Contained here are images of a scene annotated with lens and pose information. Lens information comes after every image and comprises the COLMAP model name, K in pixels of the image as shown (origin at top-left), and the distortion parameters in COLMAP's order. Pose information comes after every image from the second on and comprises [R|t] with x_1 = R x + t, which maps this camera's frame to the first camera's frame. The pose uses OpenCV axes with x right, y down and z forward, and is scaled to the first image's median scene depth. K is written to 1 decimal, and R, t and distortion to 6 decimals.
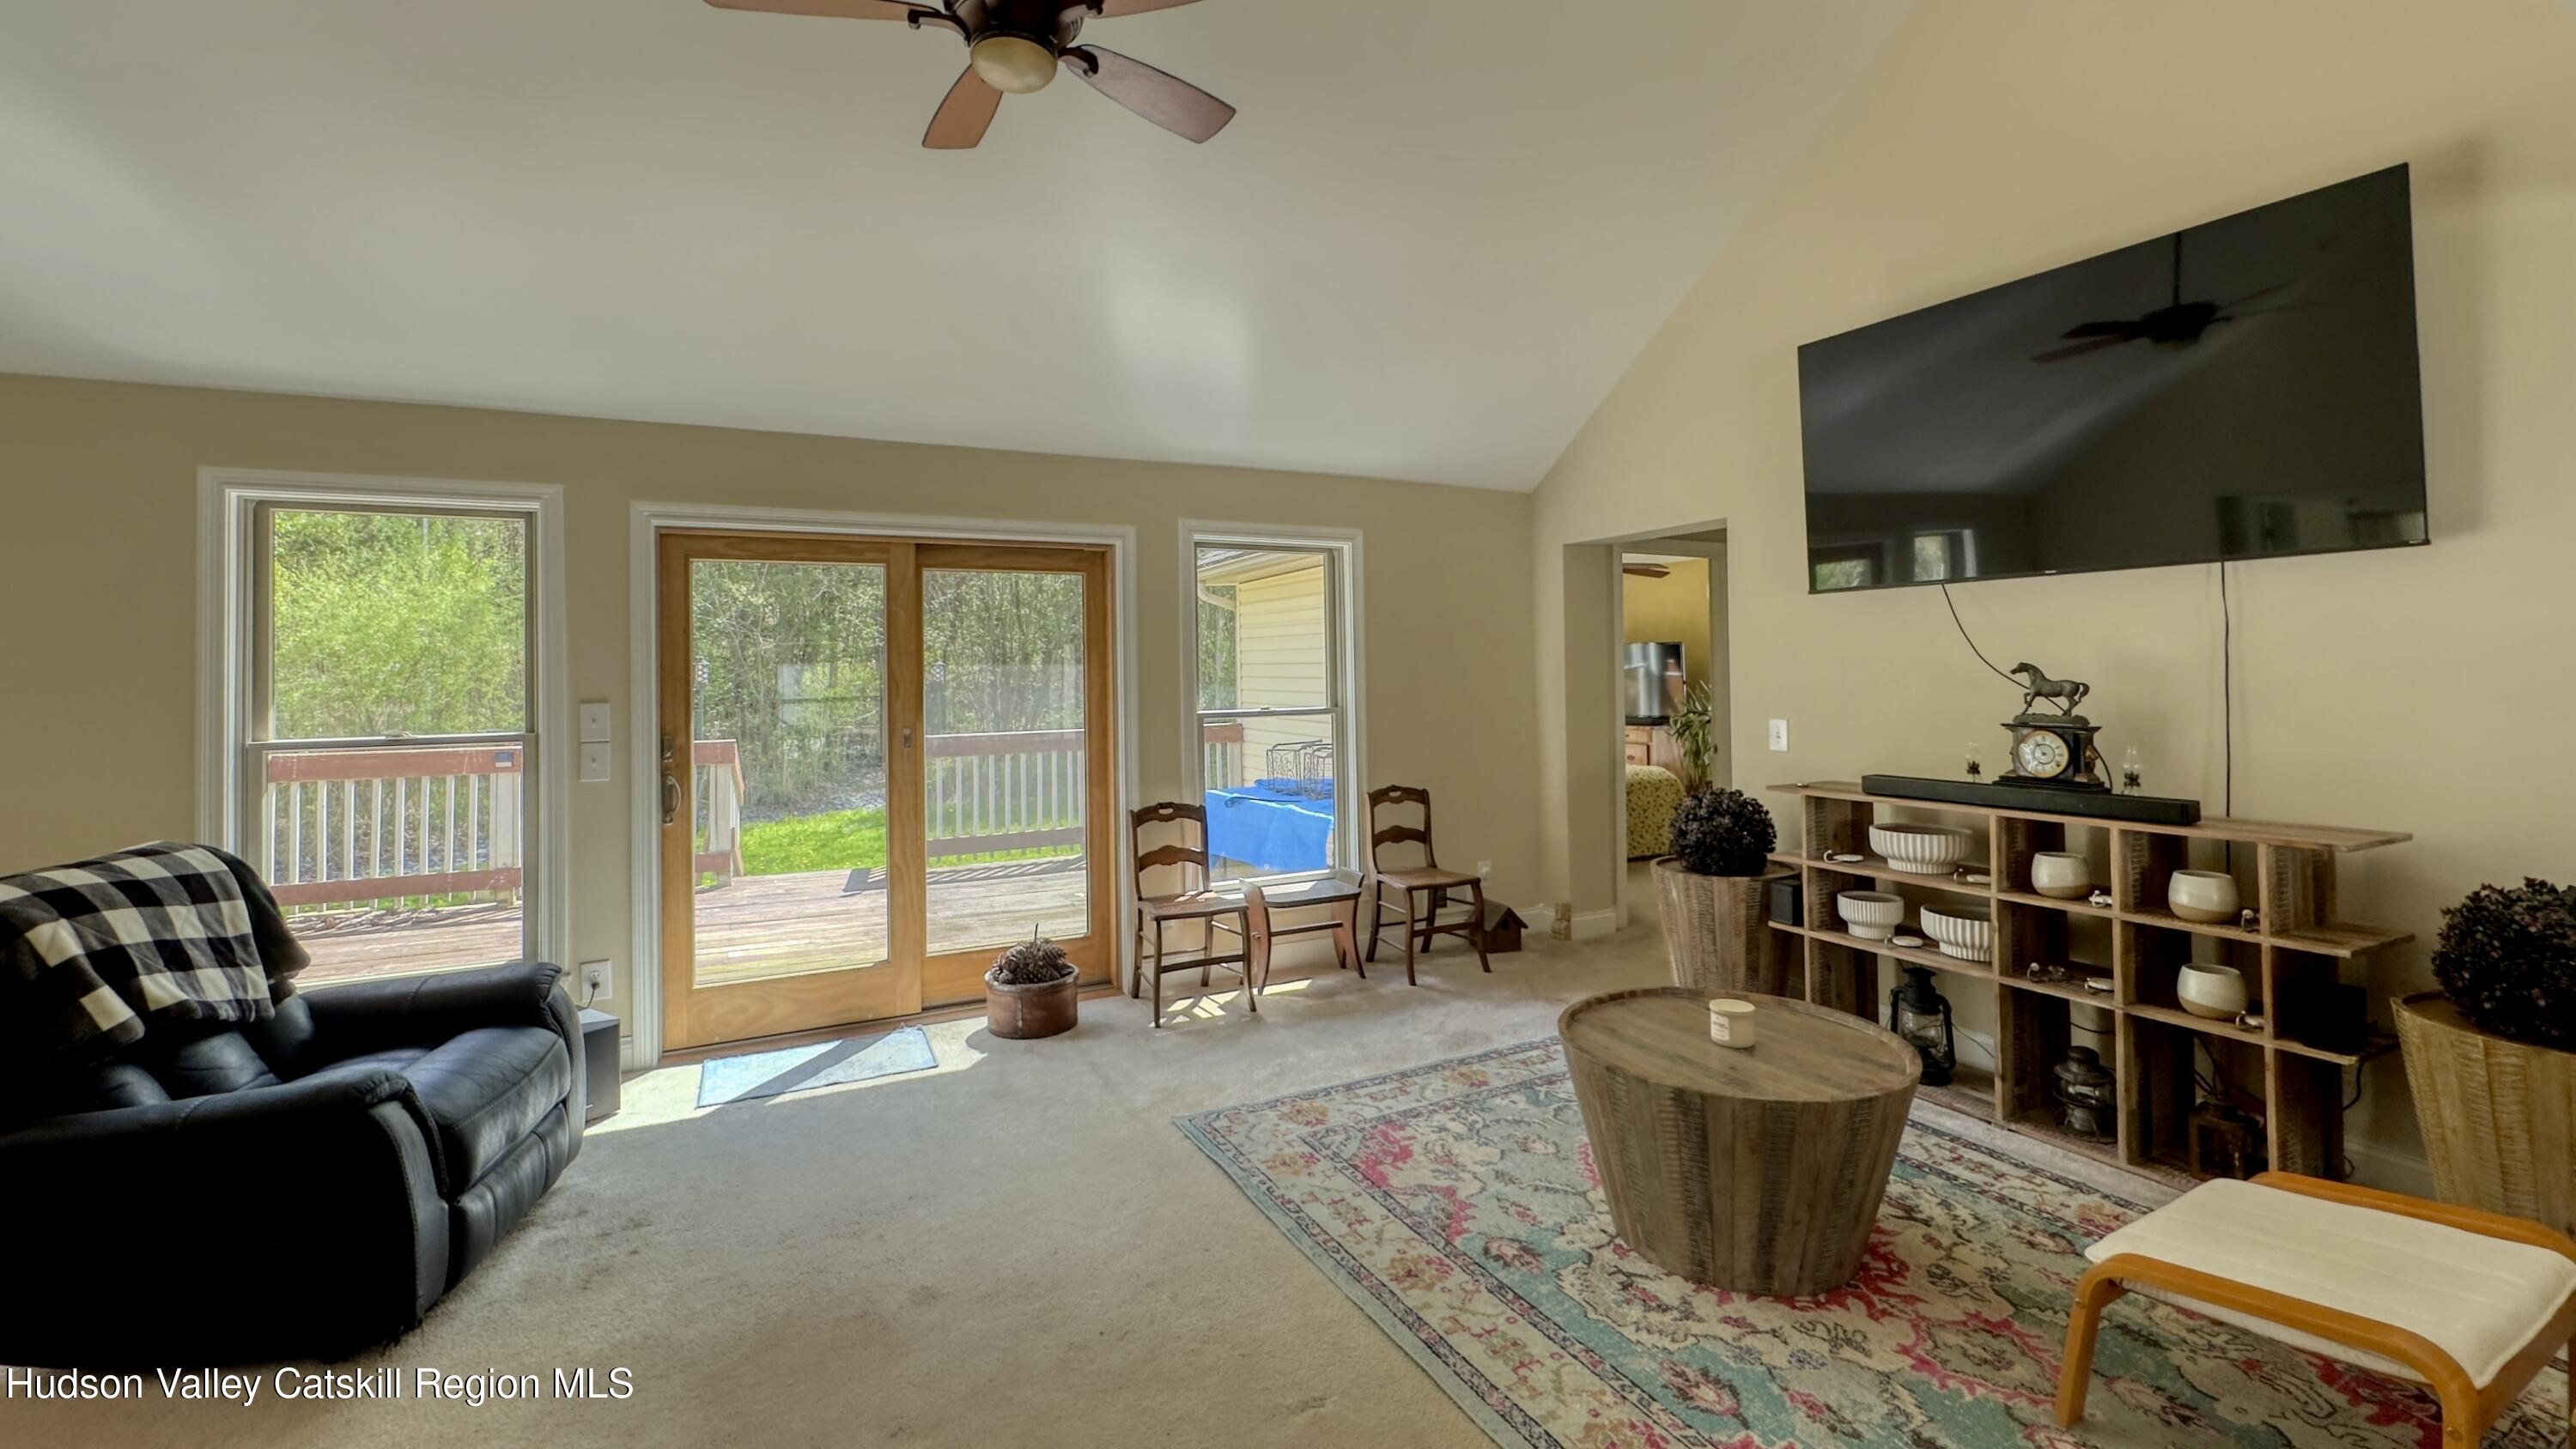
lens RADIAL K [[1071.5, 0, 1291.3], [0, 1071.5, 659.9], [0, 0, 1]] dist [-0.000659, 0.000020]
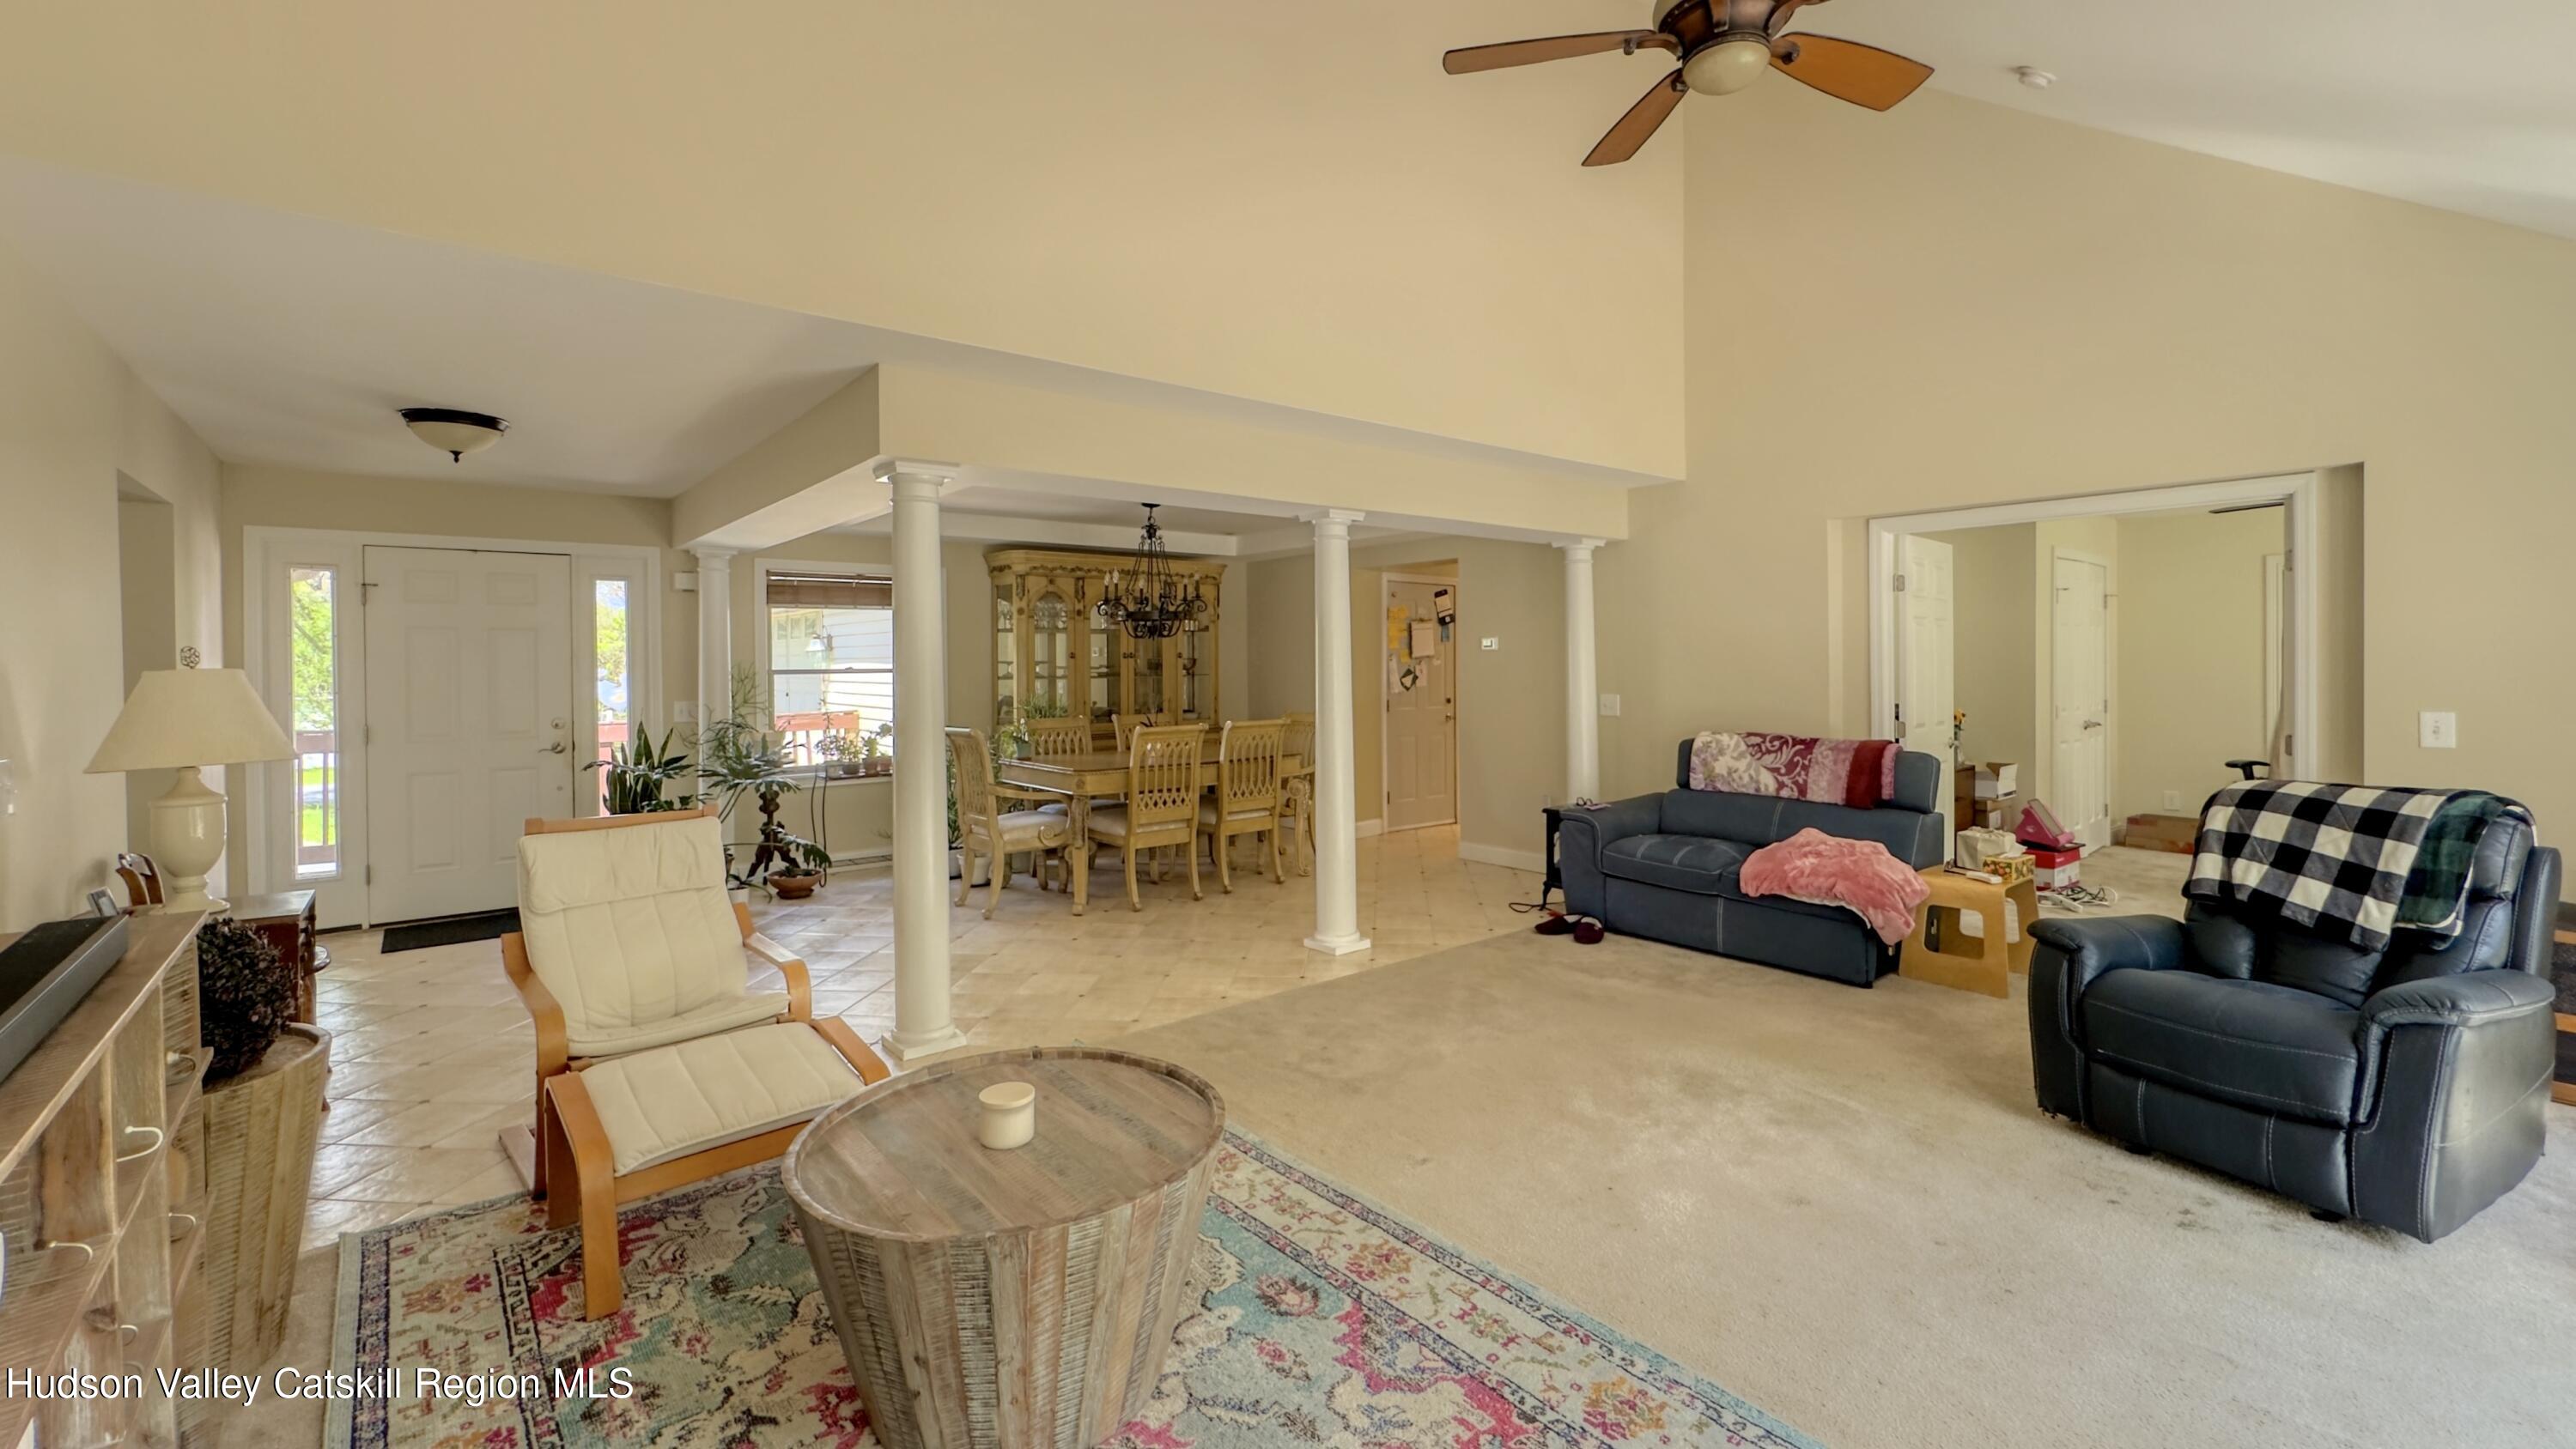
lens RADIAL K [[1071.5, 0, 1291.3], [0, 1071.5, 659.9], [0, 0, 1]] dist [-0.000659, 0.000020]
pose [[-0.975634, 0.020277, -0.218465, 0.356083], [0.023056, 0.999682, -0.010179, 0.018002], [0.218189, -0.014968, -0.975792, 1.728235]]
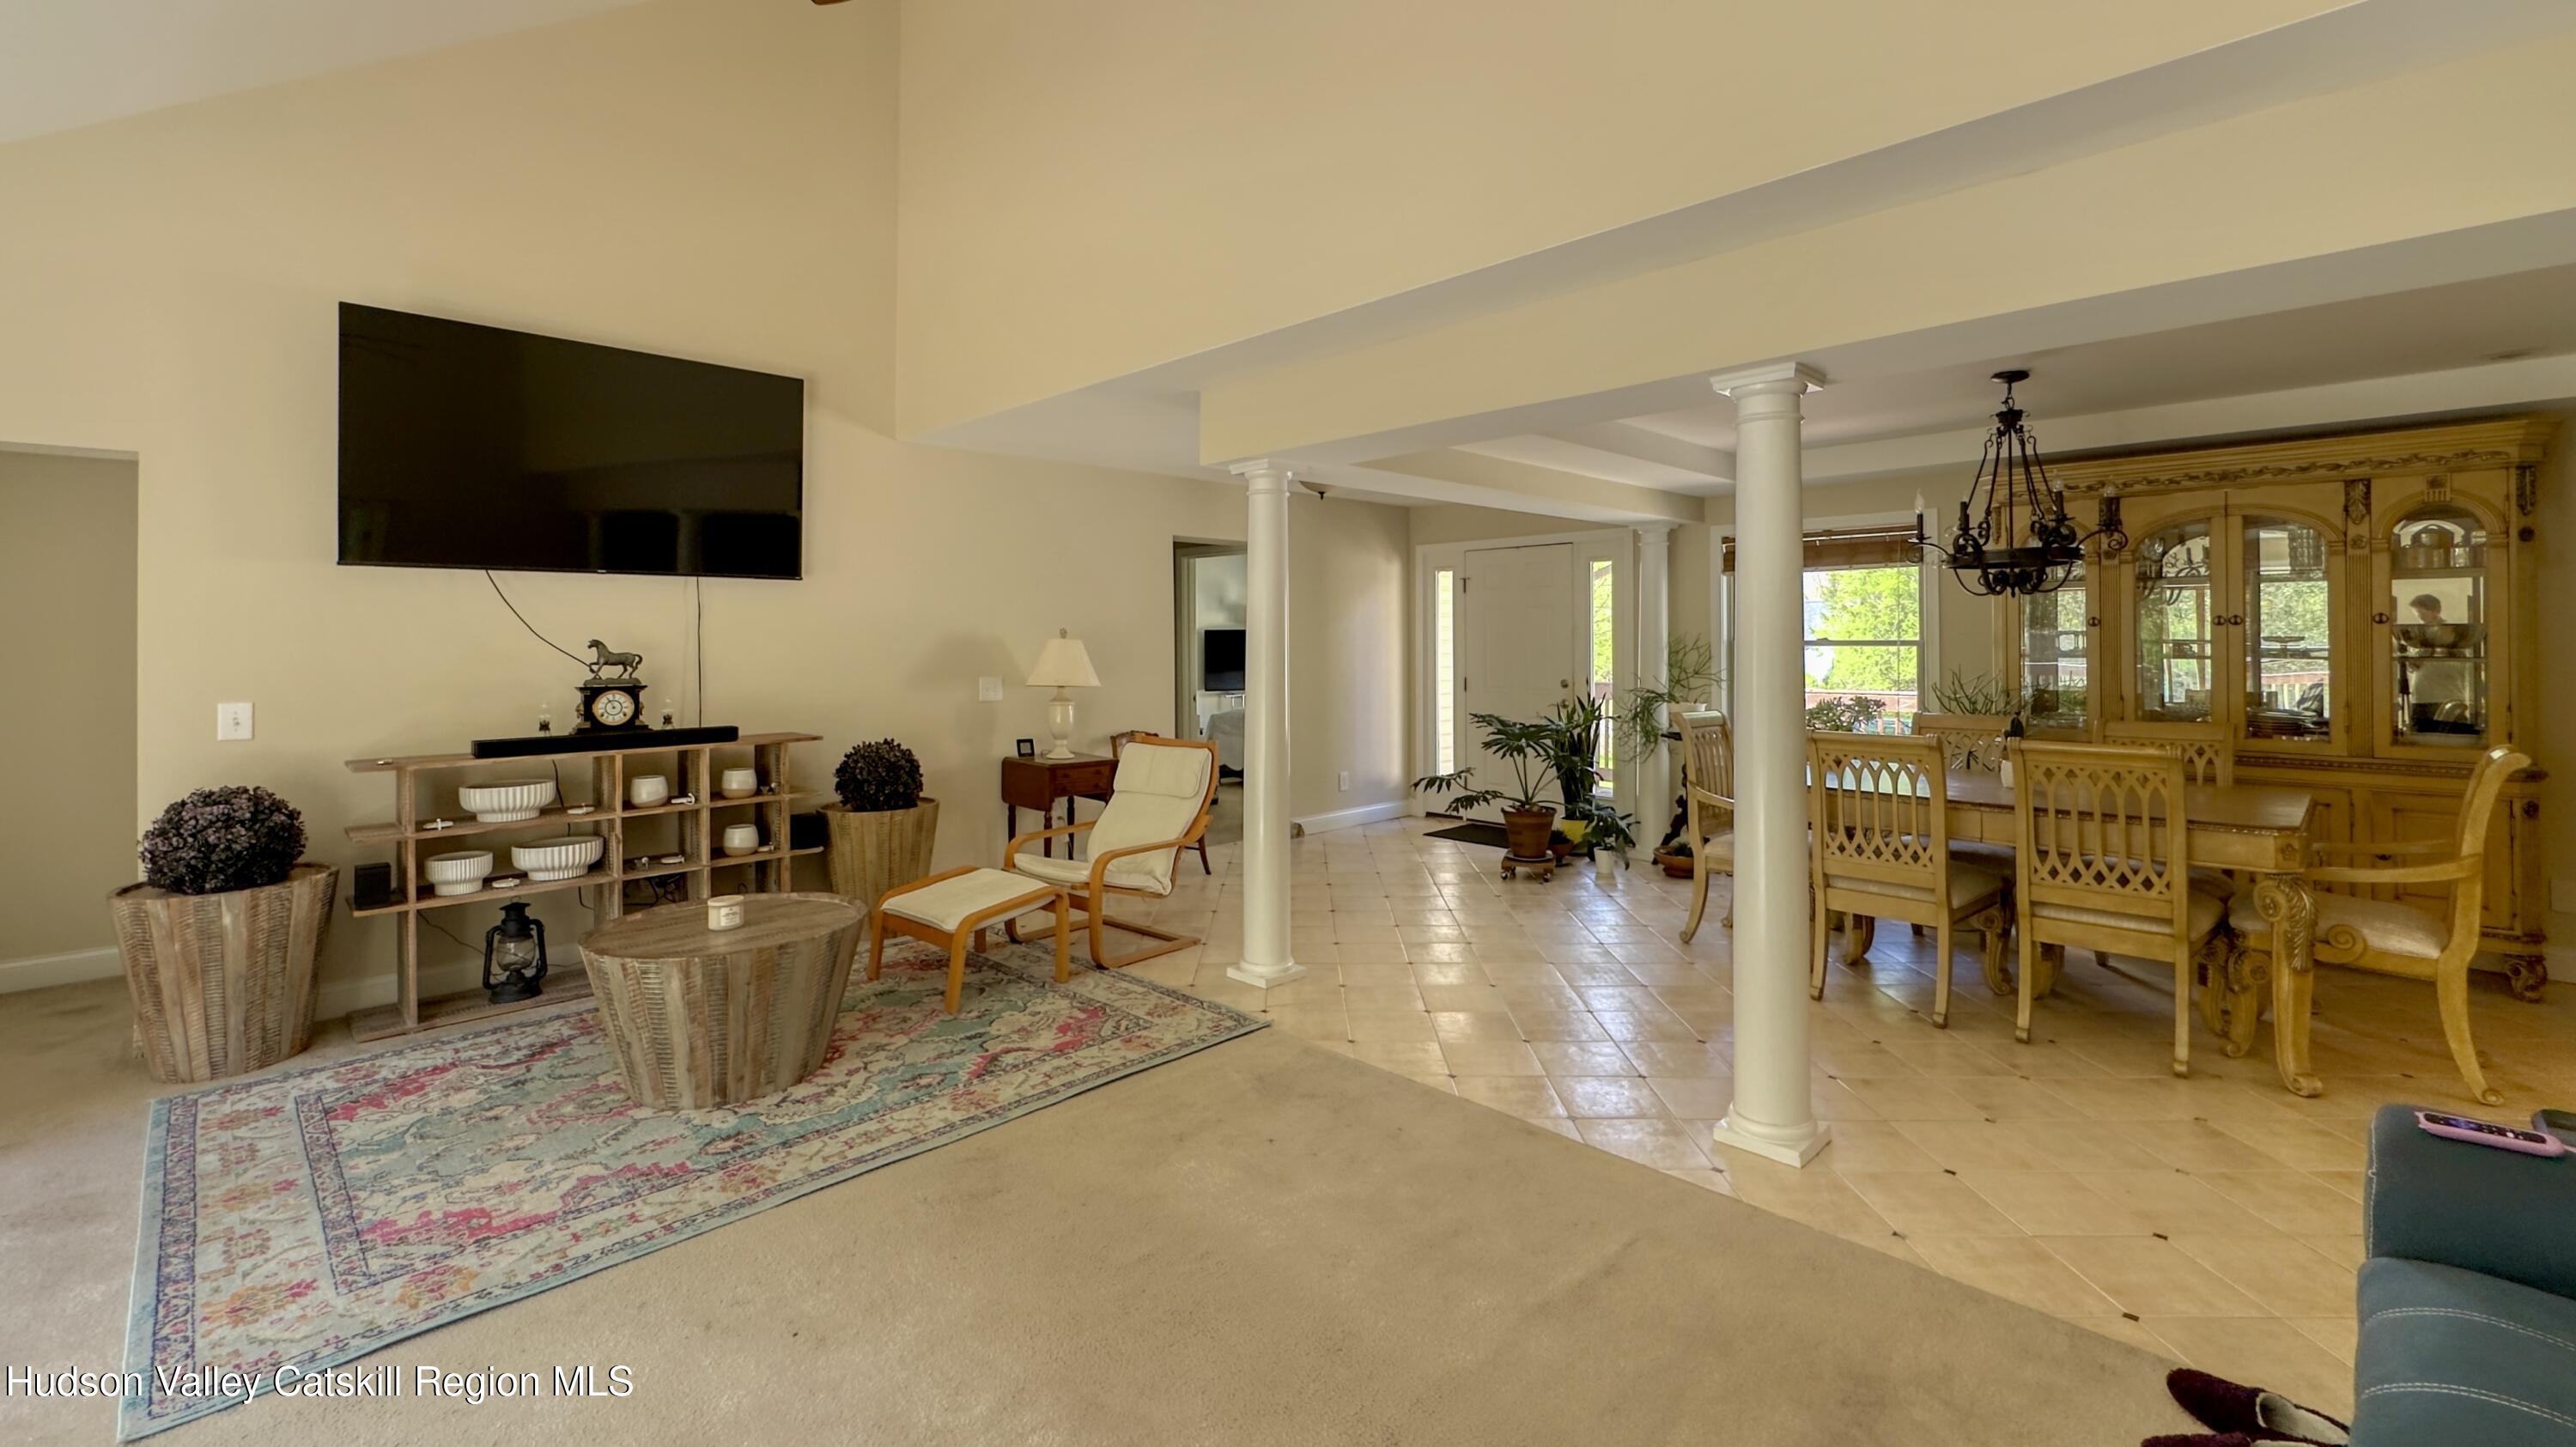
lens RADIAL K [[1071.7, 0, 1291.3], [0, 1071.7, 658.8], [0, 0, 1]] dist [-0.000659, 0.000020]
pose [[-0.300963, -0.010007, 0.953583, -0.985934], [-0.005213, 0.999947, 0.008849, 0.011796], [-0.953621, -0.002308, -0.301000, 0.700158]]
